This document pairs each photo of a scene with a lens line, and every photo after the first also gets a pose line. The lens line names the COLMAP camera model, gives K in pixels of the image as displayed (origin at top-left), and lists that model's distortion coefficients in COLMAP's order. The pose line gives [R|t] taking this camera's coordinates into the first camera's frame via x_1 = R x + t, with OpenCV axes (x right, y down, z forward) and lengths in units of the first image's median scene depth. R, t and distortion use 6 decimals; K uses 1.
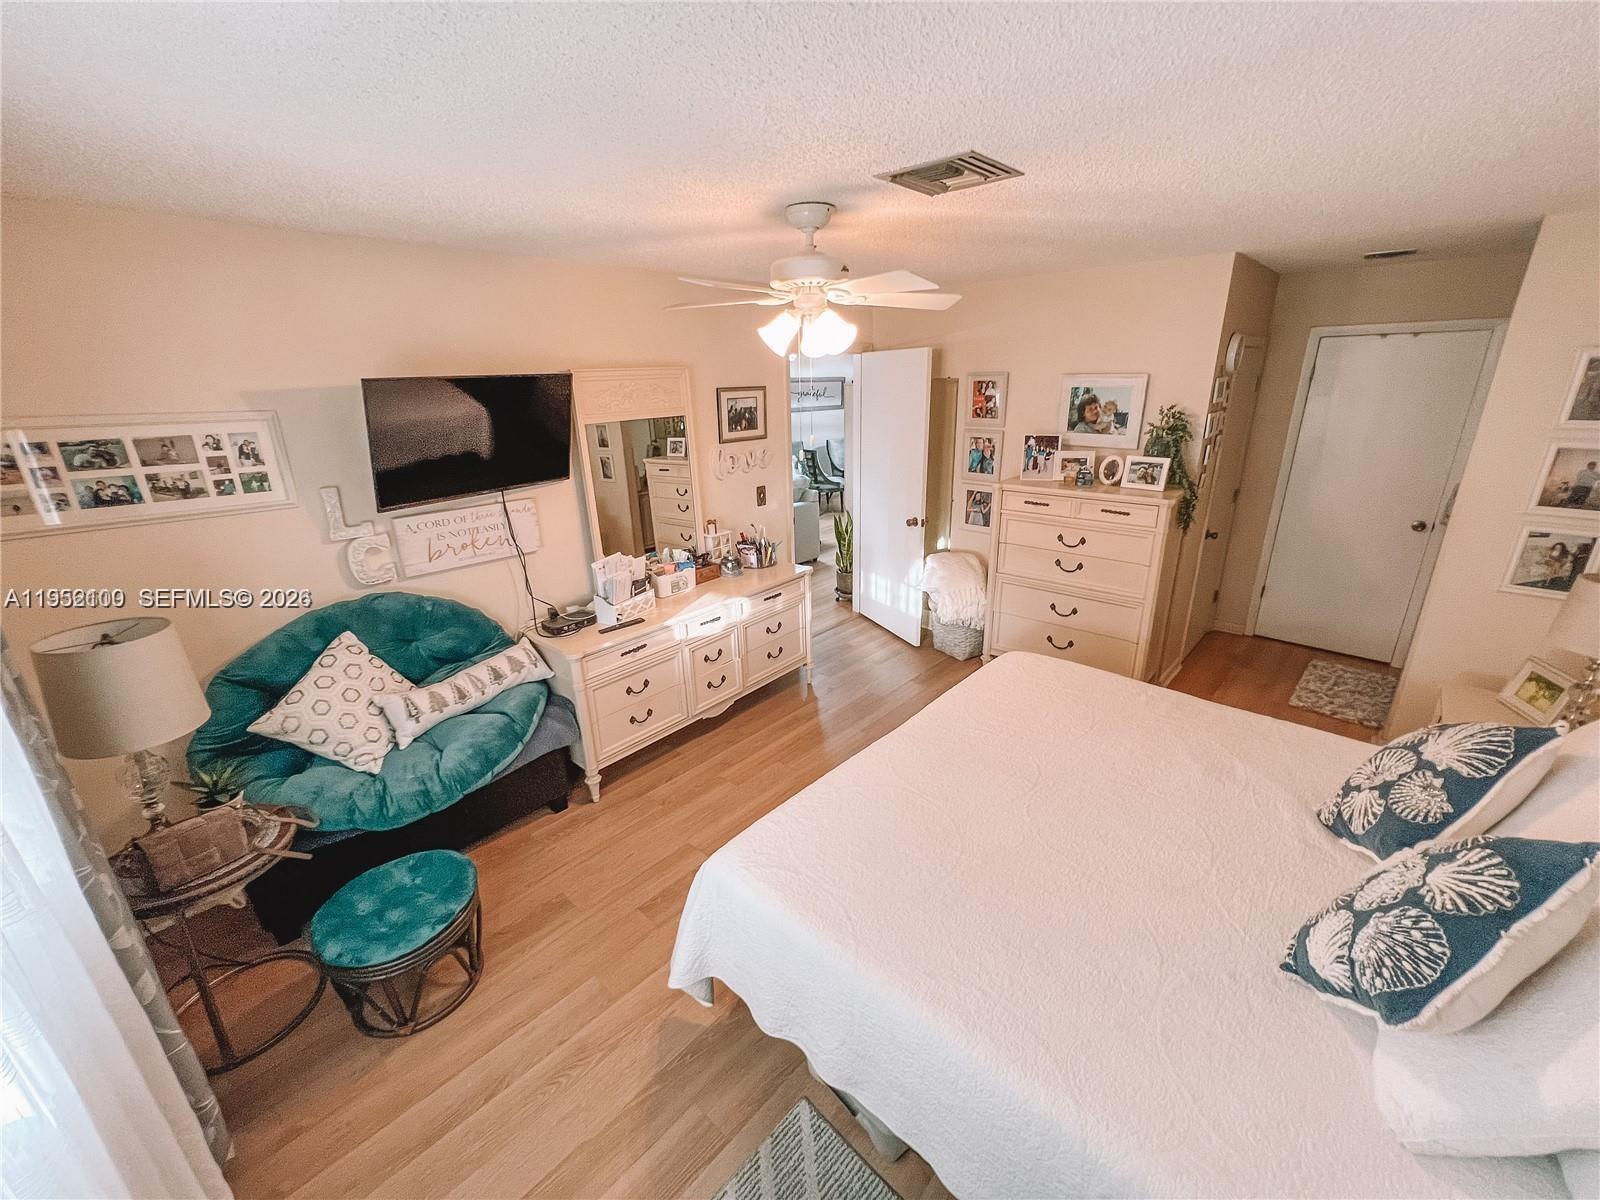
lens RADIAL K [[640.2, 0, 801.5], [0, 640.2, 589.6], [0, 0, 1]] dist [0.000882, 0.000063]
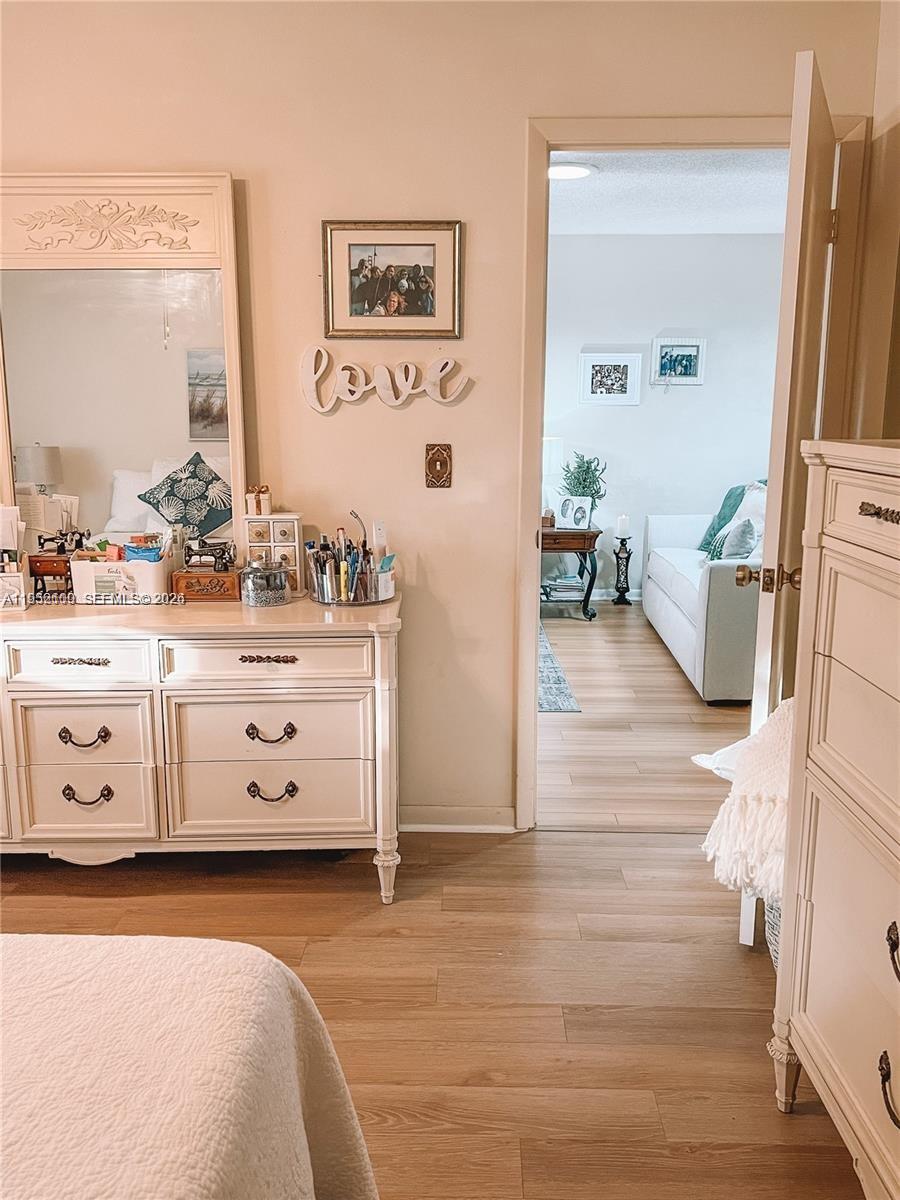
lens RADIAL K [[1011.8, 0, 446.0], [0, 1011.8, 609.0], [0, 0, 1]] dist [0.044780, -0.001299]
pose [[0.670582, 0.168194, -0.722517, 0.515544], [-0.253692, 0.967230, -0.010295, -0.044558], [0.697108, 0.190201, 0.691277, 0.564399]]
